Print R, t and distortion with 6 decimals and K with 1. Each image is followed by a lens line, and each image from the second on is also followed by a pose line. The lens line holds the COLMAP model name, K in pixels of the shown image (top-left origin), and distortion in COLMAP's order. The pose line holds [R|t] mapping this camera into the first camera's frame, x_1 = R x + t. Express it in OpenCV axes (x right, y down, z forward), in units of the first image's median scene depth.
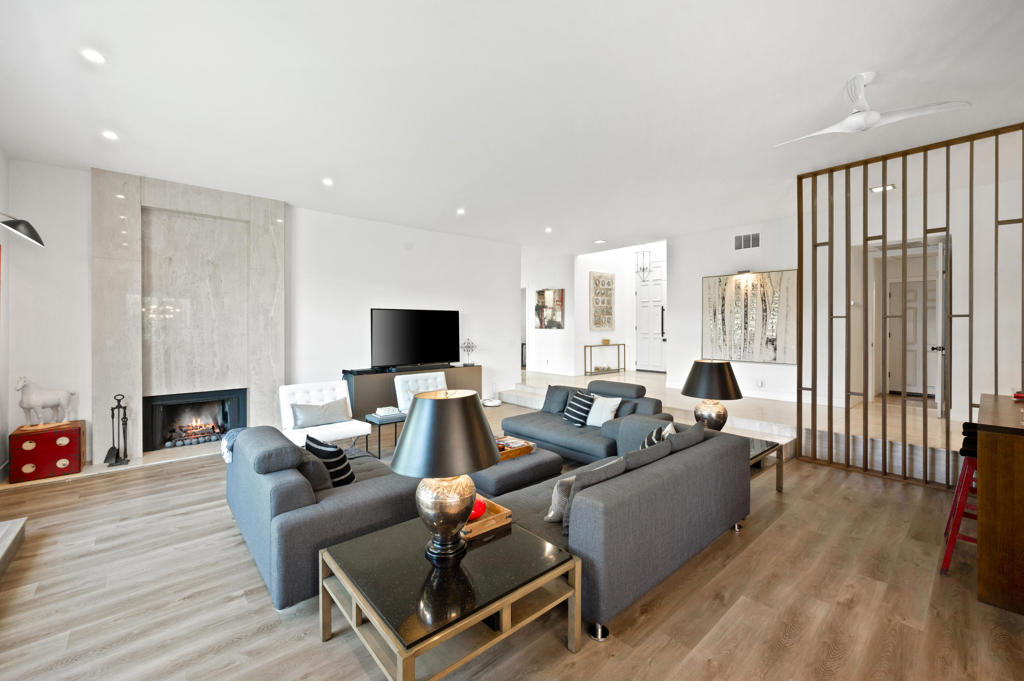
lens RADIAL K [[408.0, 0, 511.1], [0, 408.0, 337.4], [0, 0, 1]] dist [-0.000497, 0.001127]
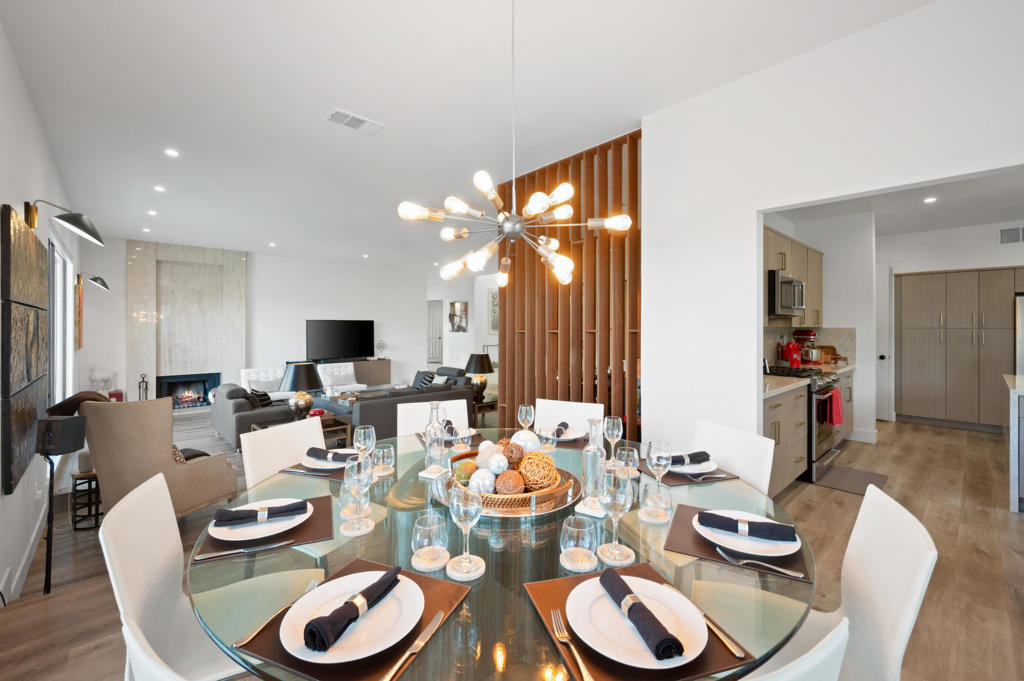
lens RADIAL K [[433.0, 0, 512.4], [0, 433.0, 334.8], [0, 0, 1]] dist [-0.000302, 0.000077]
pose [[0.999680, 0.001327, 0.025242, 0.440779], [-0.001199, 0.999986, -0.005064, -0.012223], [-0.025248, 0.005032, 0.999669, -0.706777]]
